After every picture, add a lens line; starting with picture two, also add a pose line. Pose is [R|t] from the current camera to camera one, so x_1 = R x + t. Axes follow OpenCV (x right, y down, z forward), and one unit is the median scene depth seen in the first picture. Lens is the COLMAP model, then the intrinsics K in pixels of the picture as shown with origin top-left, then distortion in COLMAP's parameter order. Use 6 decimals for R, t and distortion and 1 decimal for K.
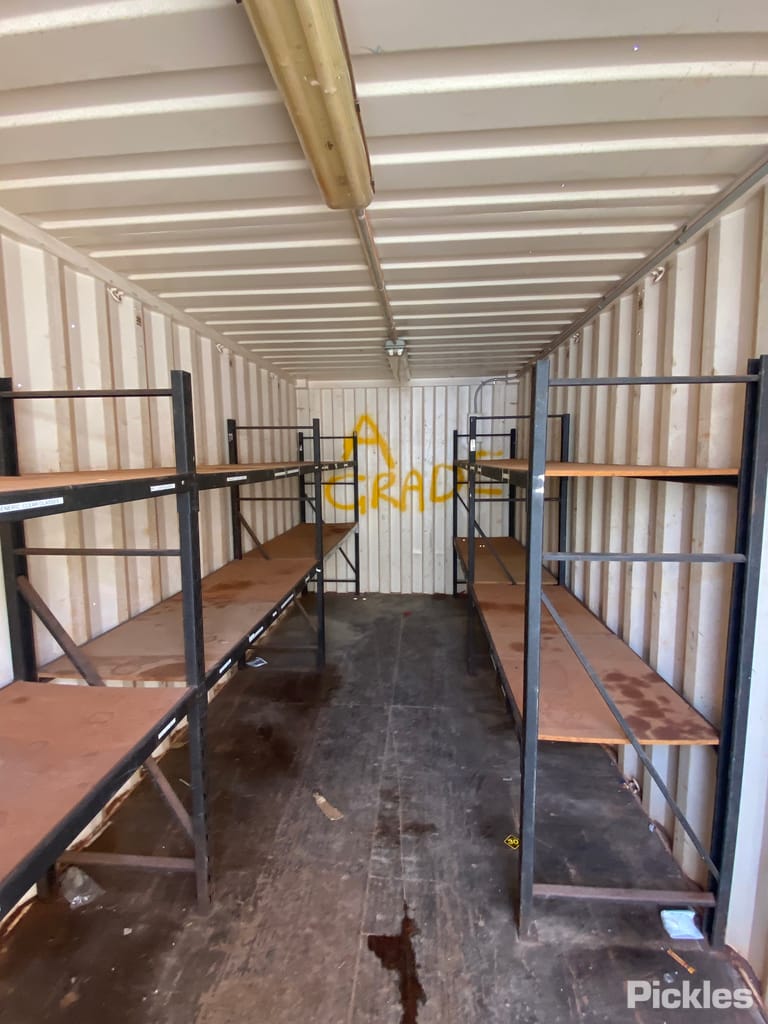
lens RADIAL K [[481.5, 0, 383.6], [0, 481.5, 506.6], [0, 0, 1]] dist [0.013973, -0.015742]
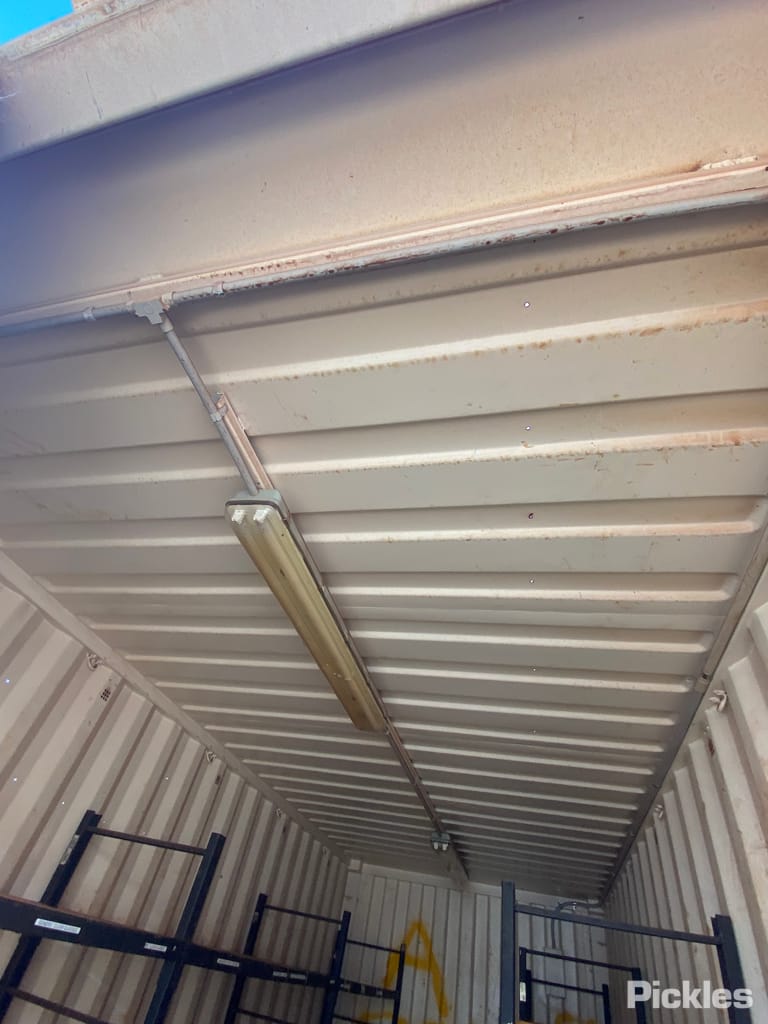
lens RADIAL K [[481.5, 0, 382.3], [0, 481.5, 511.8], [0, 0, 1]] dist [0.013973, -0.015742]
pose [[0.973907, 0.029019, -0.225083, 0.129865], [-0.193876, 0.621928, -0.758695, 0.035474], [0.117969, 0.782537, 0.611326, -0.193329]]
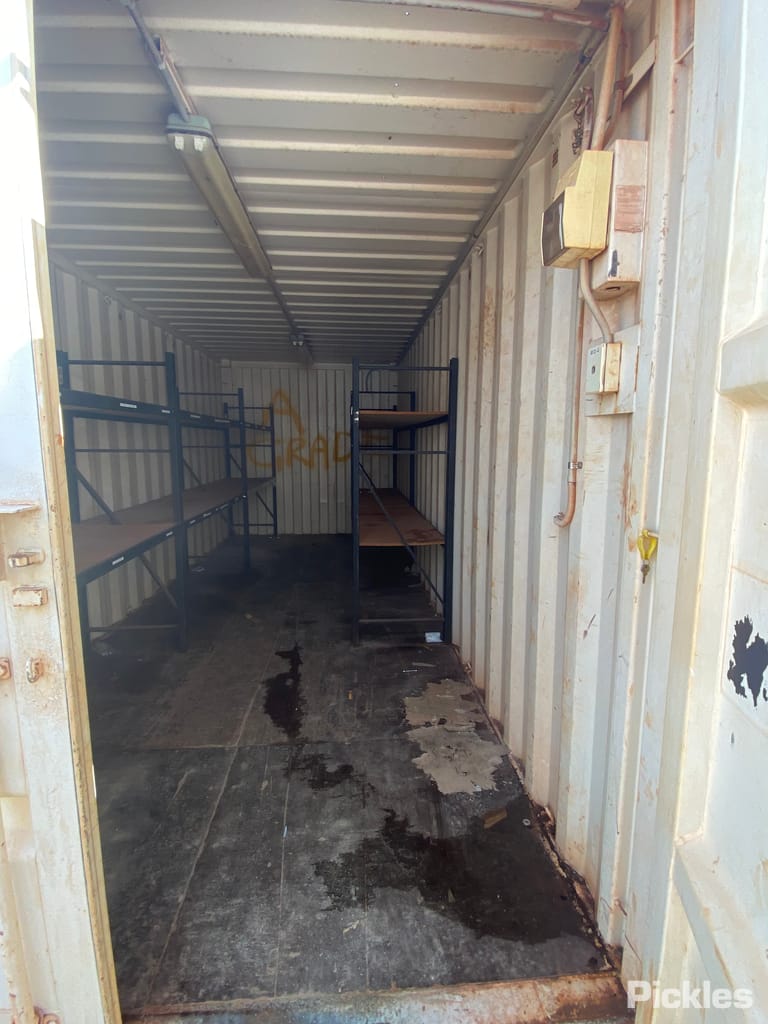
lens RADIAL K [[481.5, 0, 382.7], [0, 481.5, 509.8], [0, 0, 1]] dist [0.013973, -0.015742]
pose [[0.987999, -0.010230, 0.154121, 0.054901], [0.005056, 0.999412, 0.033922, 0.143085], [-0.154378, -0.032736, 0.987469, -0.530589]]
